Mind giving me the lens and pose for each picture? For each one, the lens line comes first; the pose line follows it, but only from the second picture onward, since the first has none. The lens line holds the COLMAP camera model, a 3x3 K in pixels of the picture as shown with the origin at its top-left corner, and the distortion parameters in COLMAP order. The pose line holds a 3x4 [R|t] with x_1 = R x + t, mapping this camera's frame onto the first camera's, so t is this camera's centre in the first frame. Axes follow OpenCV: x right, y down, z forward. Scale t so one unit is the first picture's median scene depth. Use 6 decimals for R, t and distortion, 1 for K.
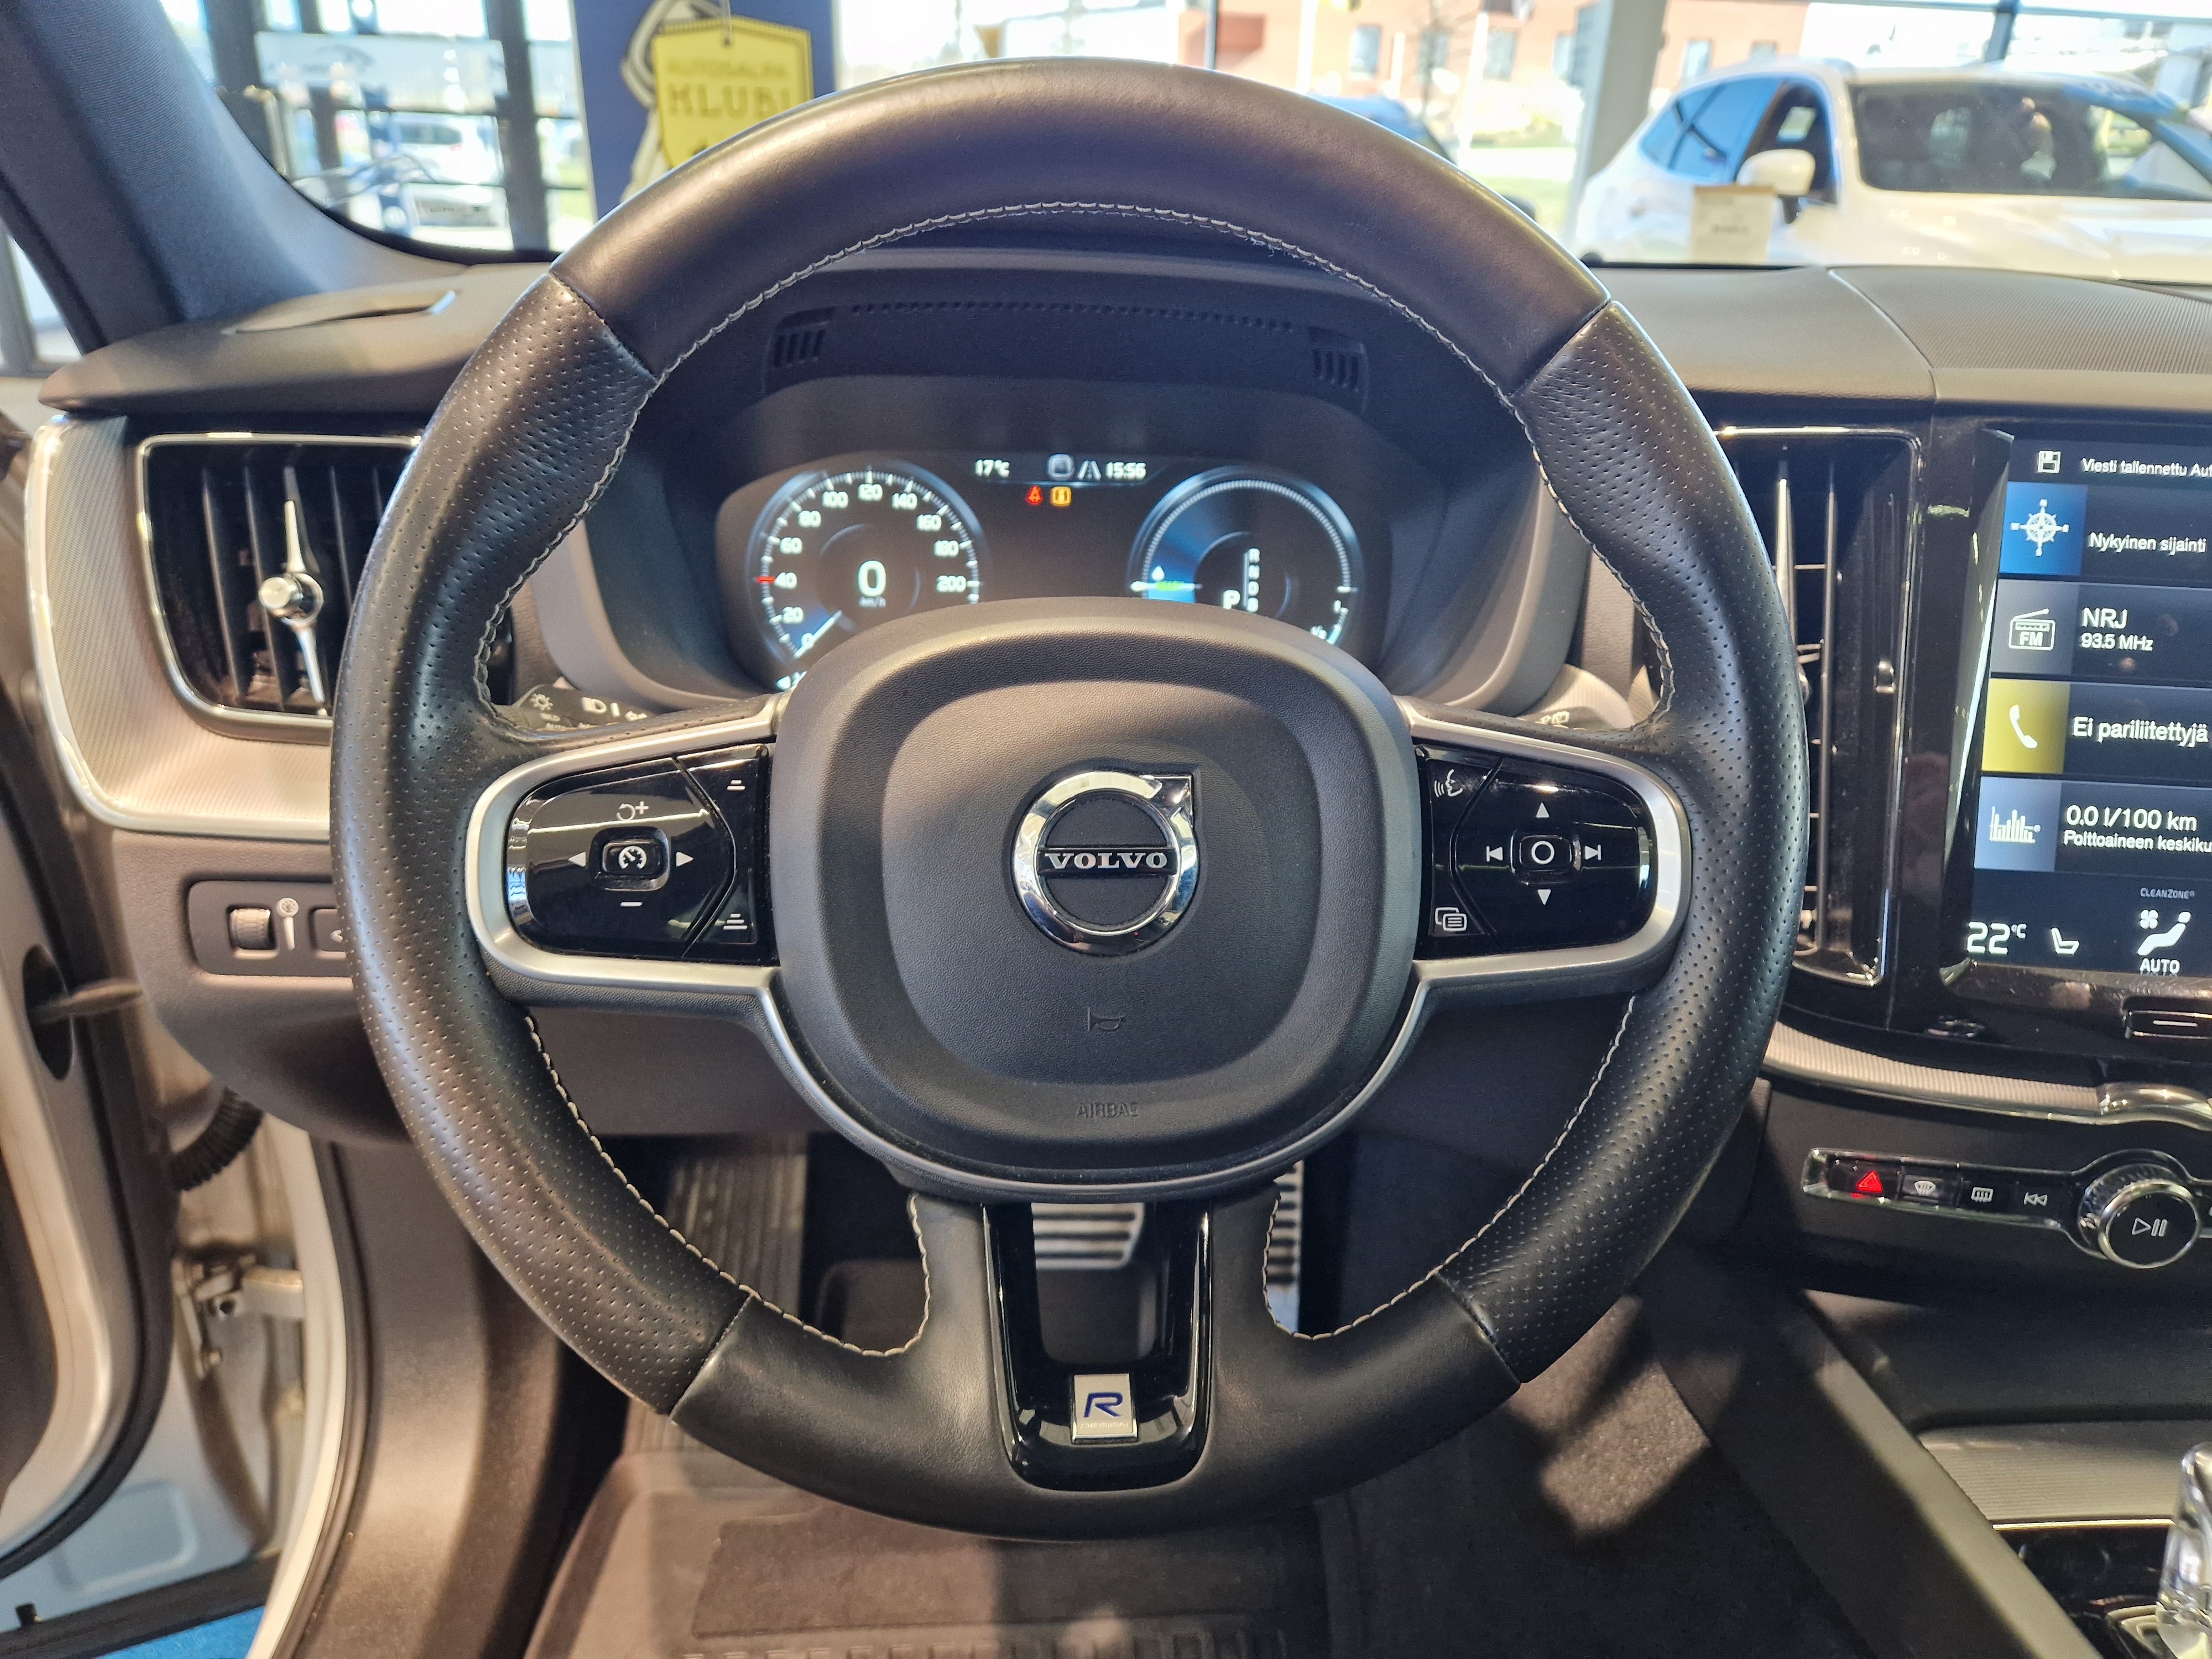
lens RADIAL K [[1495.9, 0, 1125.1], [0, 1495.9, 834.3], [0, 0, 1]] dist [0.051036, -0.044154]
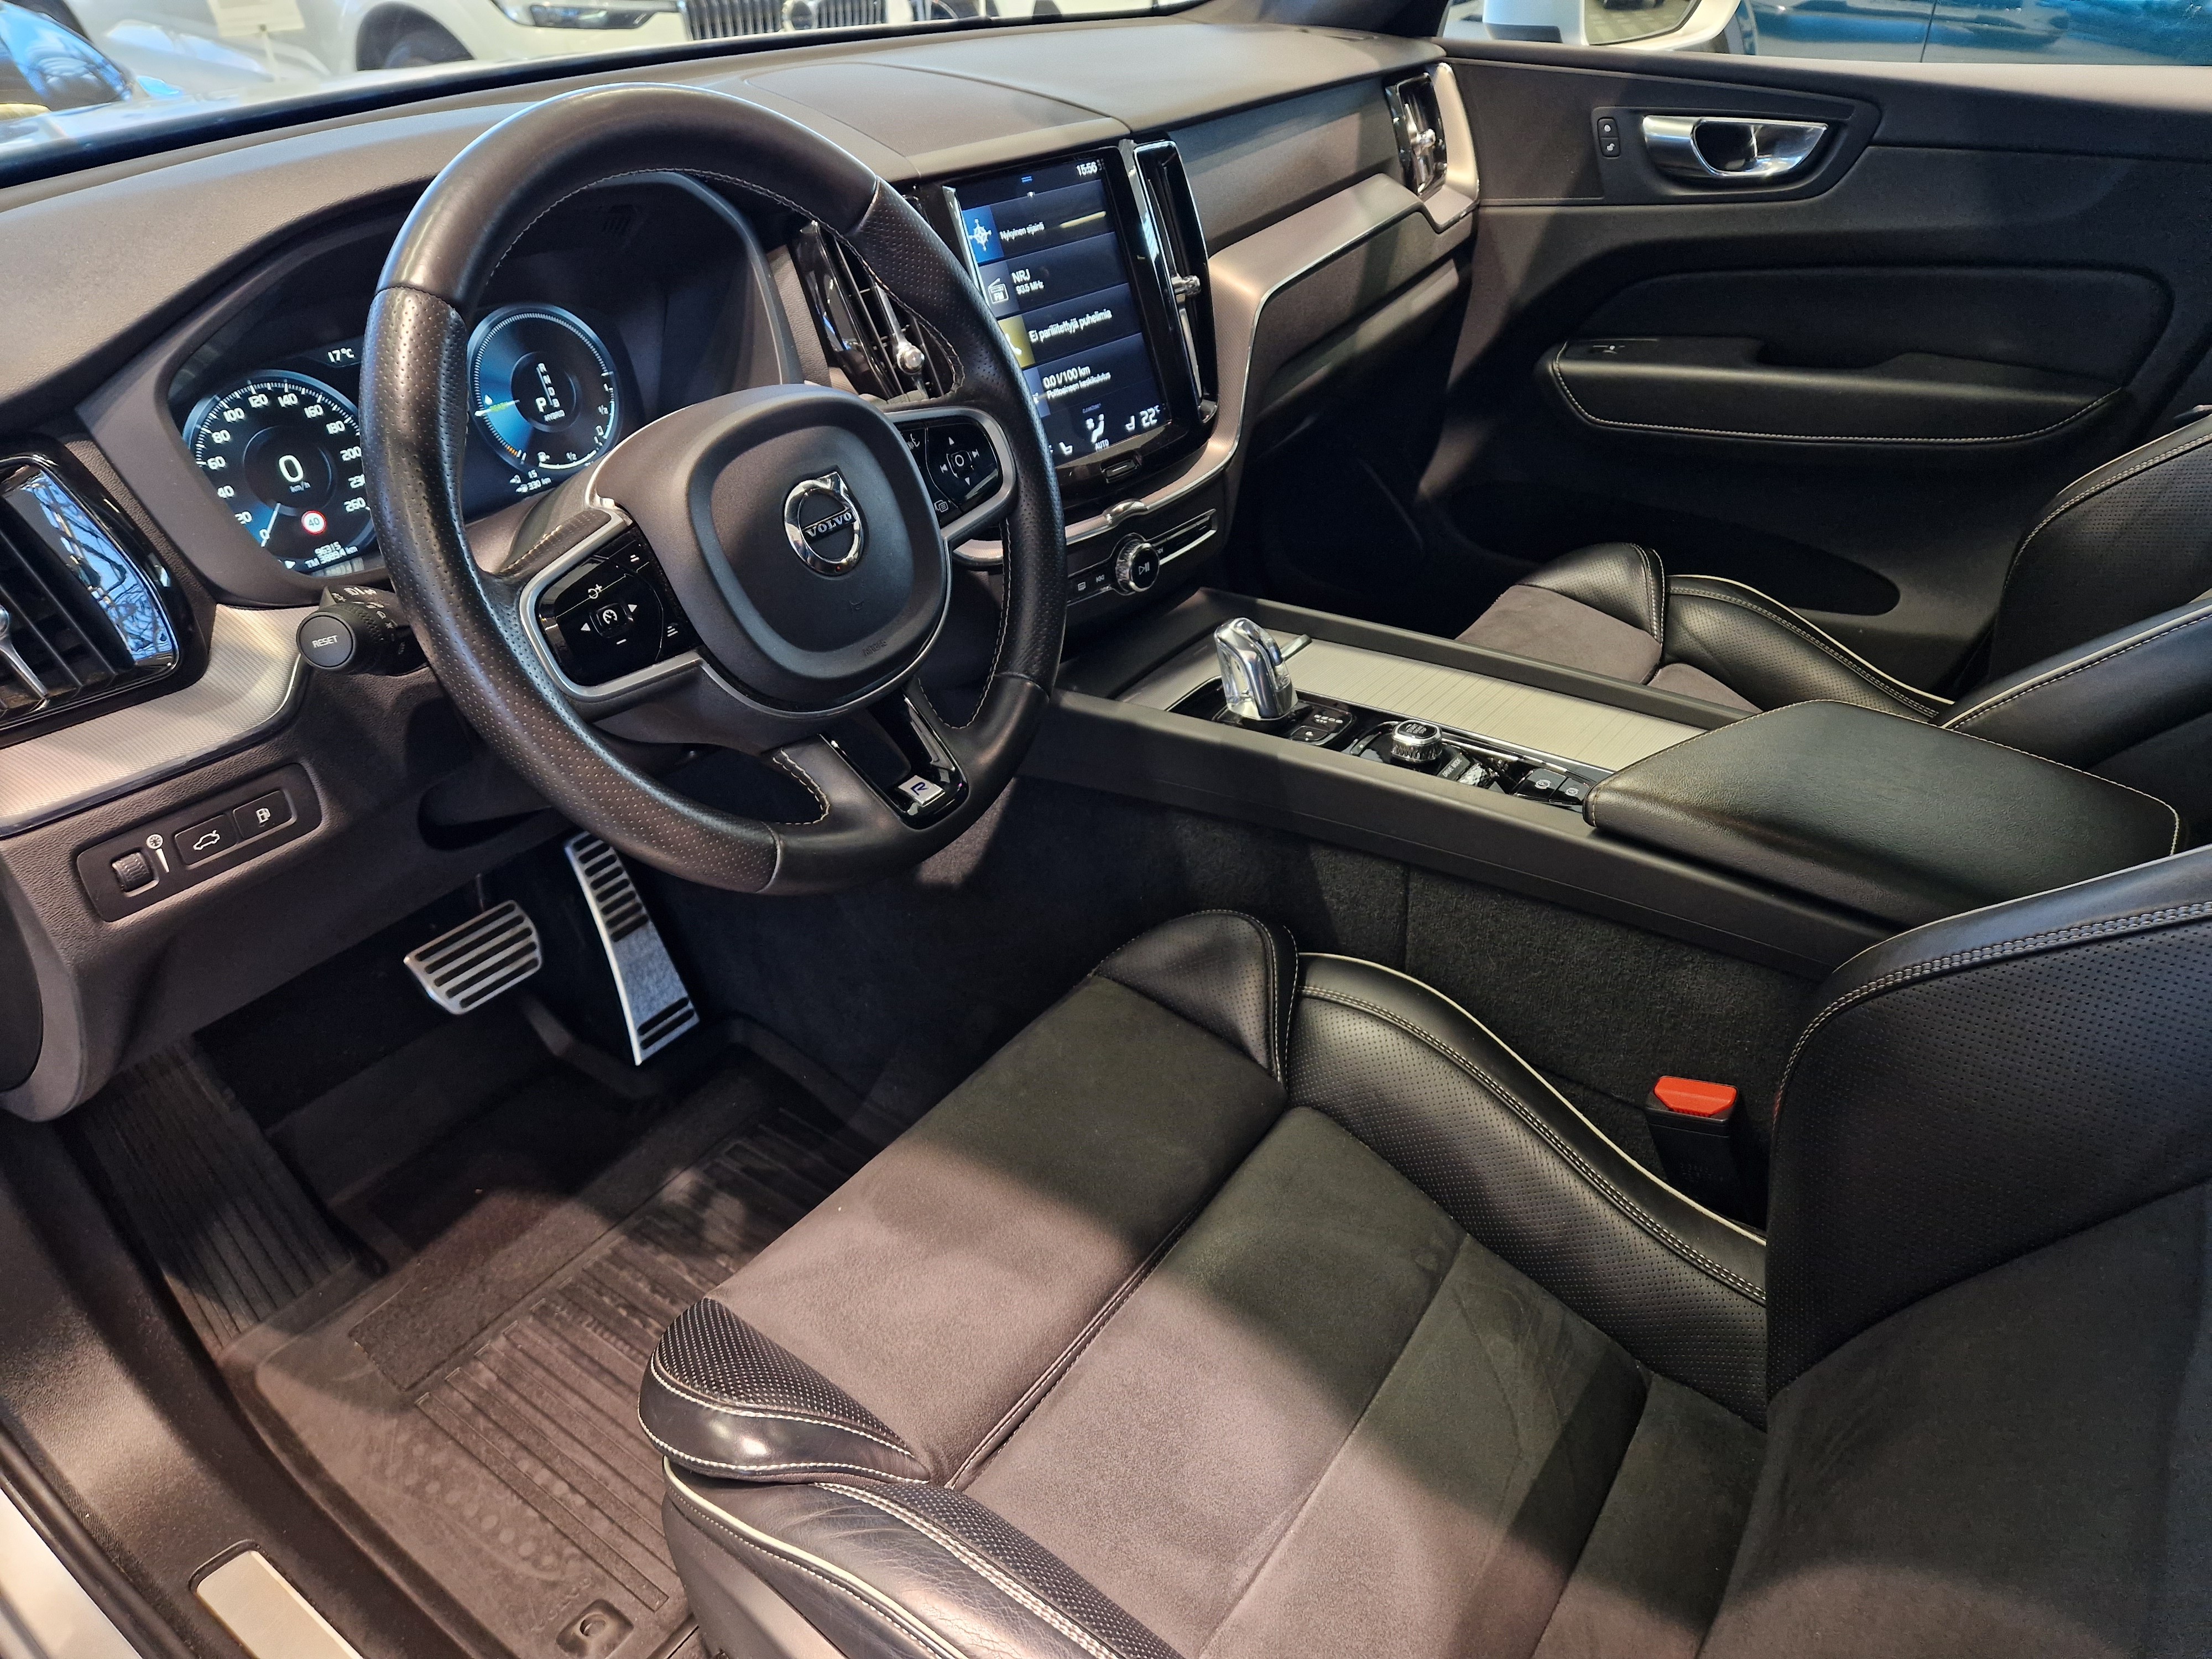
lens RADIAL K [[1531.0, 0, 1132.1], [0, 1531.0, 848.6], [0, 0, 1]] dist [0.084640, -0.067960]
pose [[0.630453, -0.469997, 0.617764, -0.800361], [0.343647, 0.882611, 0.320788, -0.081492], [-0.696014, 0.010051, 0.717958, -0.487240]]
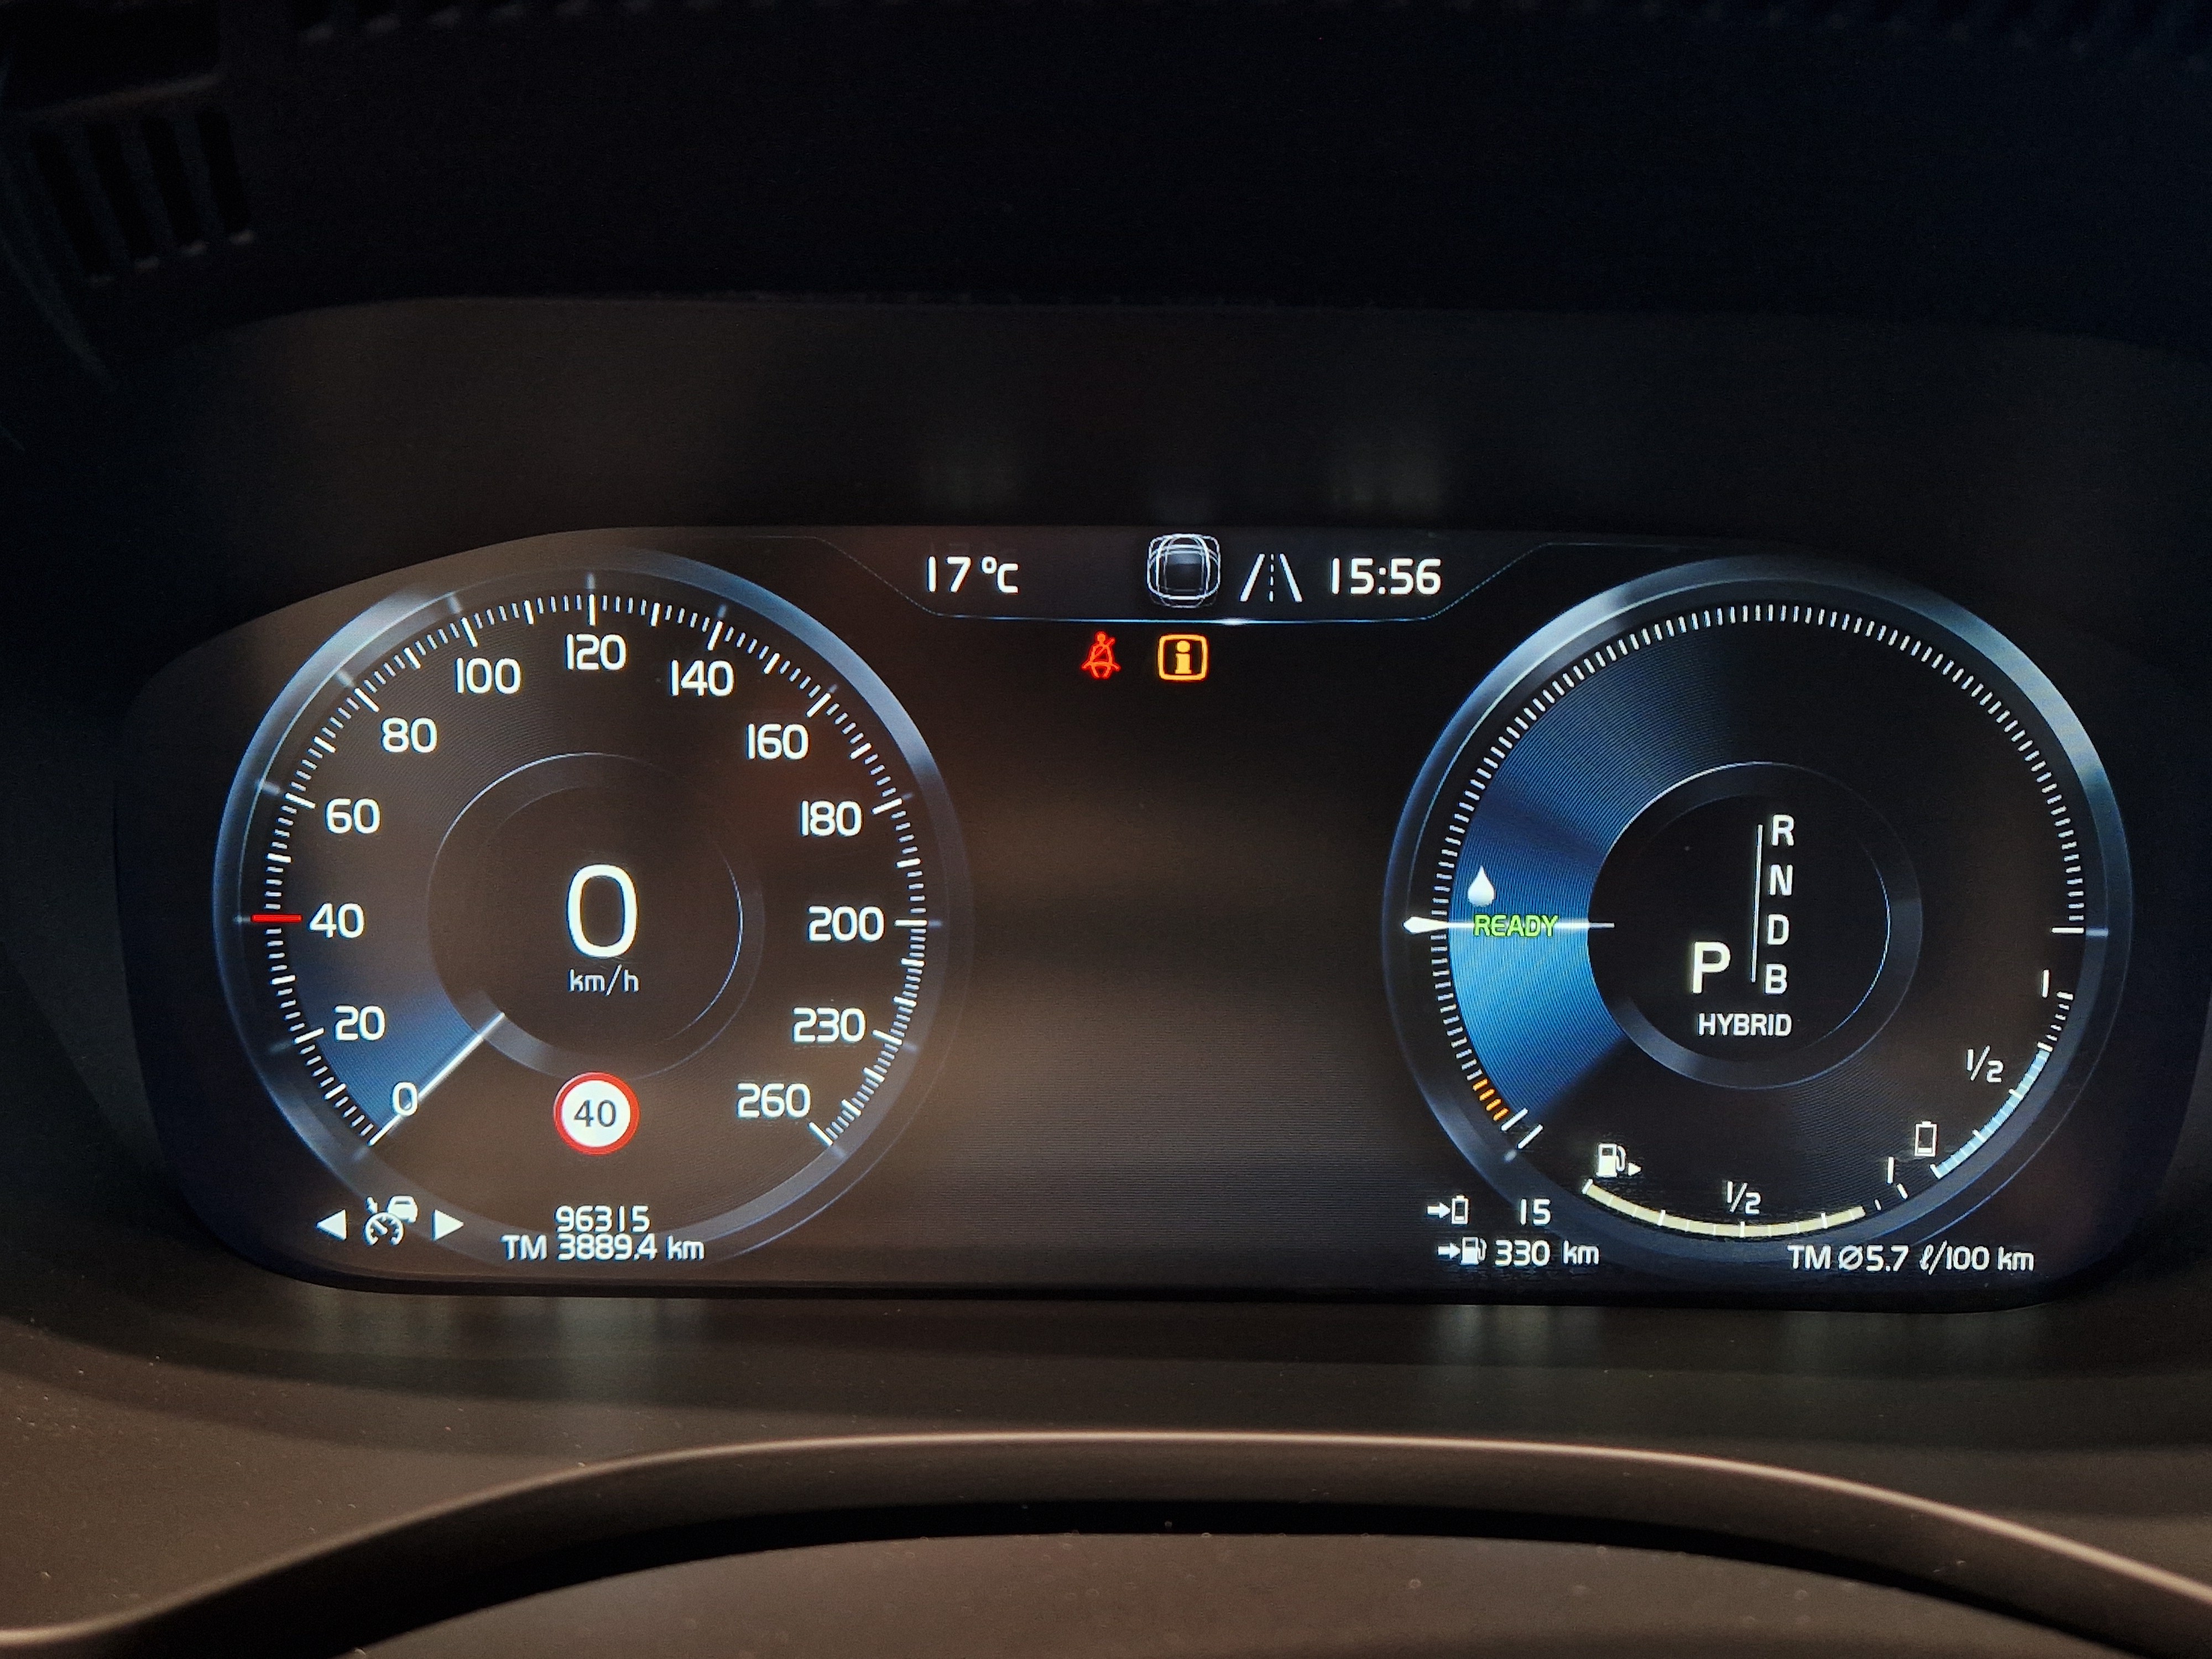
lens RADIAL K [[1469.8, 0, 1068.6], [0, 1469.8, 790.0], [0, 0, 1]] dist [0.027360, -0.000999]
pose [[0.997994, -0.001450, -0.063293, -0.055781], [-0.003237, 0.997261, -0.073886, -0.204903], [0.063227, 0.073943, 0.995256, 0.810021]]
